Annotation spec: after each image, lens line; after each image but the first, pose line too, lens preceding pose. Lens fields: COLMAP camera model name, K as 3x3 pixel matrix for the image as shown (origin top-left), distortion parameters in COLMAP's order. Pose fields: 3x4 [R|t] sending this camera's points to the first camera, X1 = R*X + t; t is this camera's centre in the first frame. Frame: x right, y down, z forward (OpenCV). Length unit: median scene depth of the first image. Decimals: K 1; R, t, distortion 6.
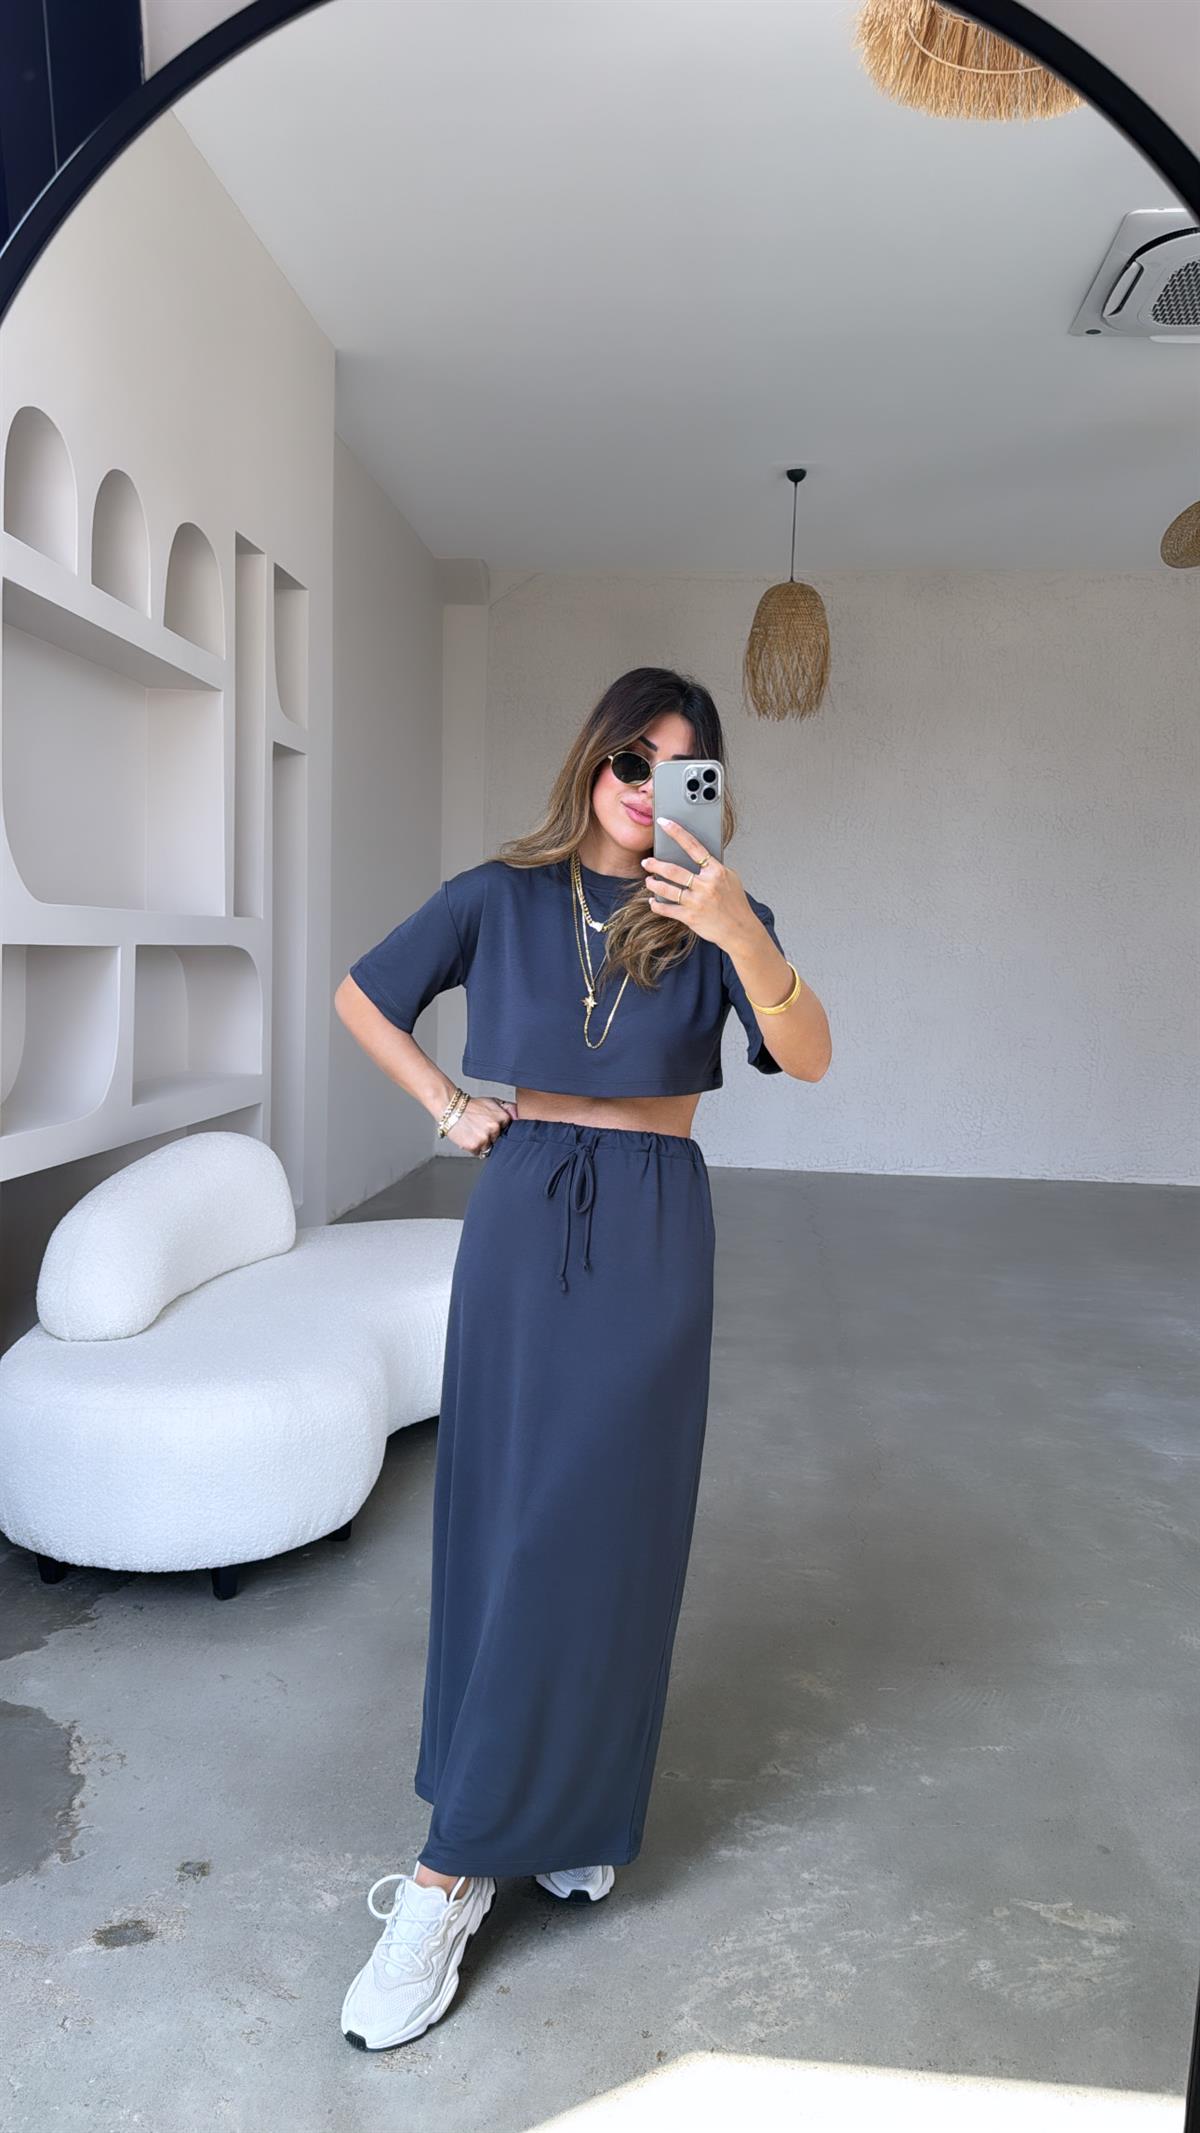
lens RADIAL K [[1592.5, 0, 595.1], [0, 1592.5, 1085.1], [0, 0, 1]] dist [0.006845, -0.043172]
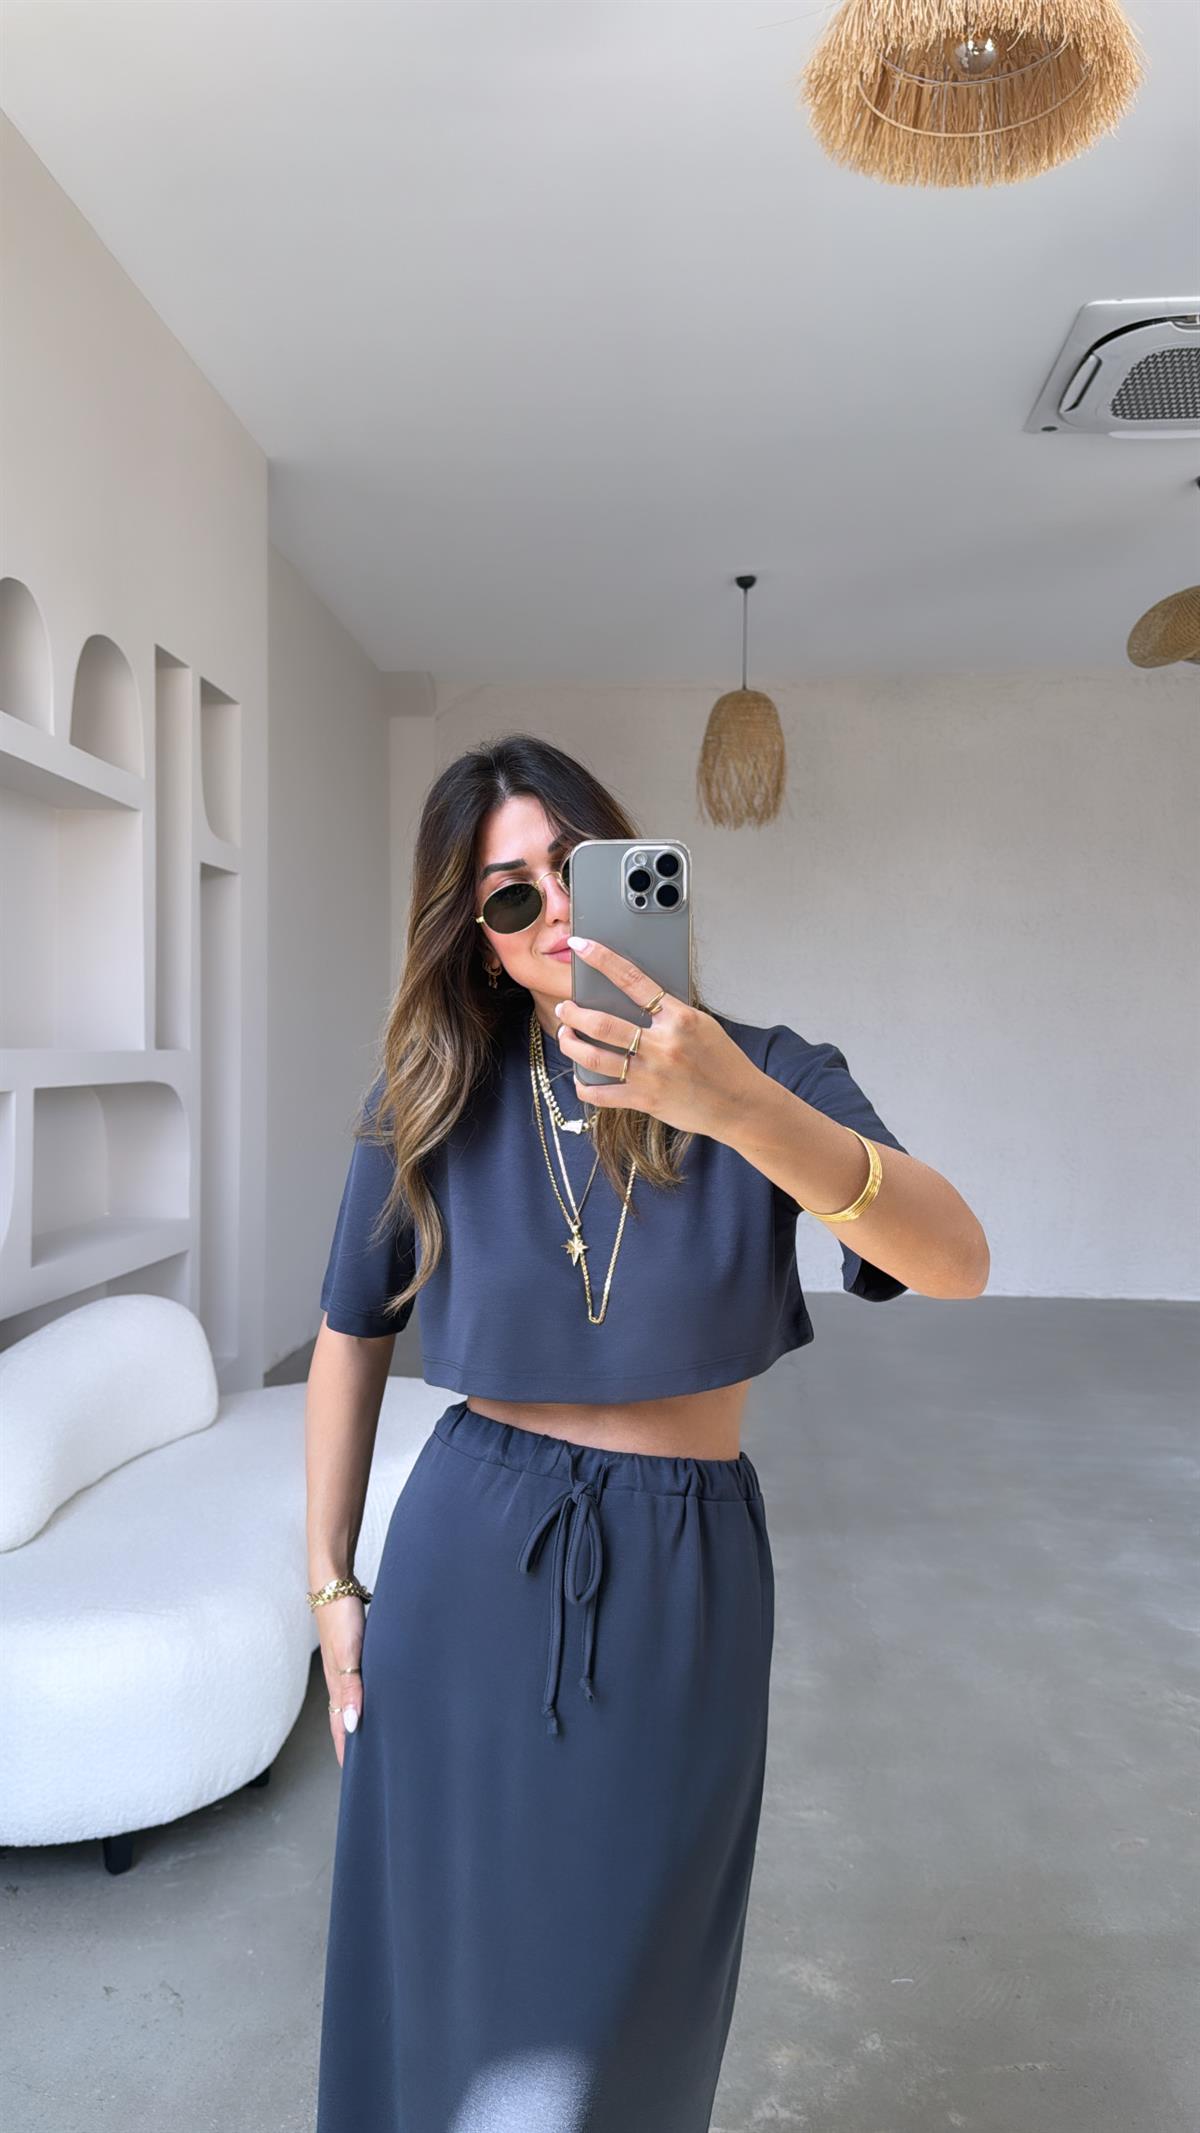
lens RADIAL K [[1588.0, 0, 596.8], [0, 1588.0, 1063.3], [0, 0, 1]] dist [0.011544, -0.047240]
pose [[0.999477, -0.021505, 0.024163, 0.012173], [0.023287, 0.996832, -0.076044, -0.038382], [-0.022452, 0.076567, 0.996812, 0.126154]]
